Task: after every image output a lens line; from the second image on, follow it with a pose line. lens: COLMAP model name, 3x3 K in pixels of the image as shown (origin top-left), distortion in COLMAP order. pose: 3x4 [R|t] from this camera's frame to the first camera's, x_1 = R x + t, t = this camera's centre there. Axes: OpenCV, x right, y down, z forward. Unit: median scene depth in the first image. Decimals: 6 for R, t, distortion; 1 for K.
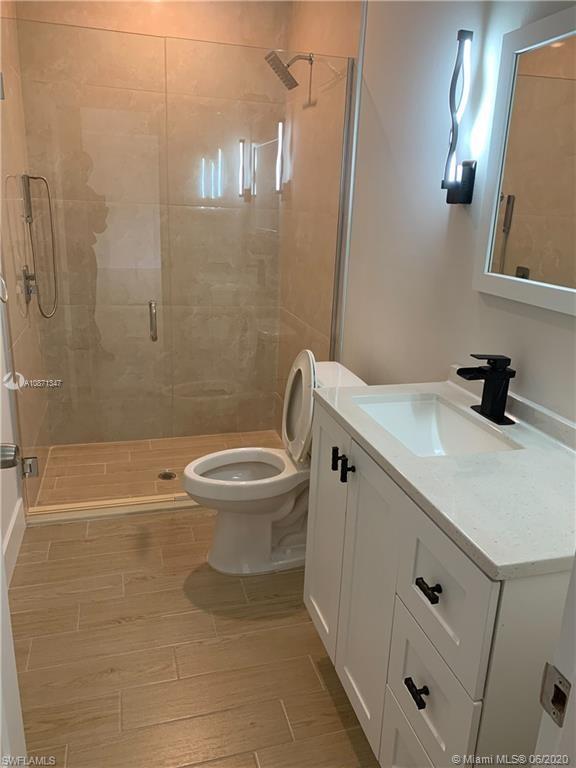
lens RADIAL K [[577.1, 0, 288.0], [0, 577.1, 384.0], [0, 0, 1]] dist [0.070107, -0.090929]
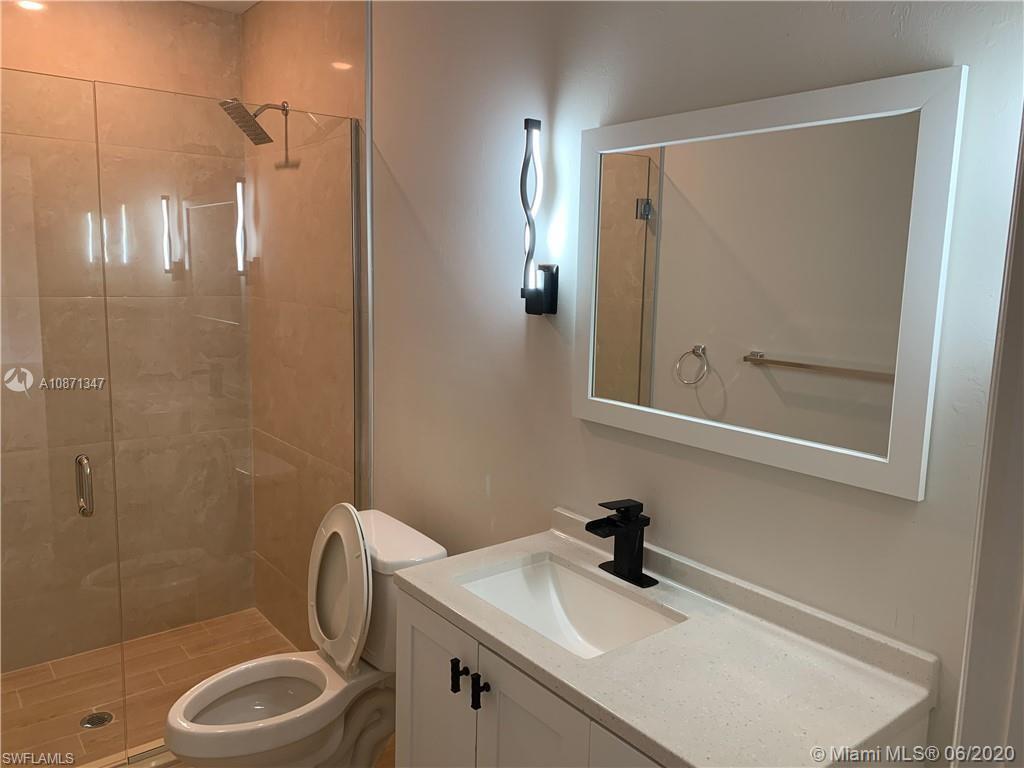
lens RADIAL K [[769.4, 0, 512.0], [0, 769.4, 384.0], [0, 0, 1]] dist [0.070107, -0.090929]
pose [[0.923406, -0.072291, 0.376955, -0.164840], [0.122297, 0.986331, -0.110427, -0.097239], [-0.363820, 0.148069, 0.919625, 0.028959]]
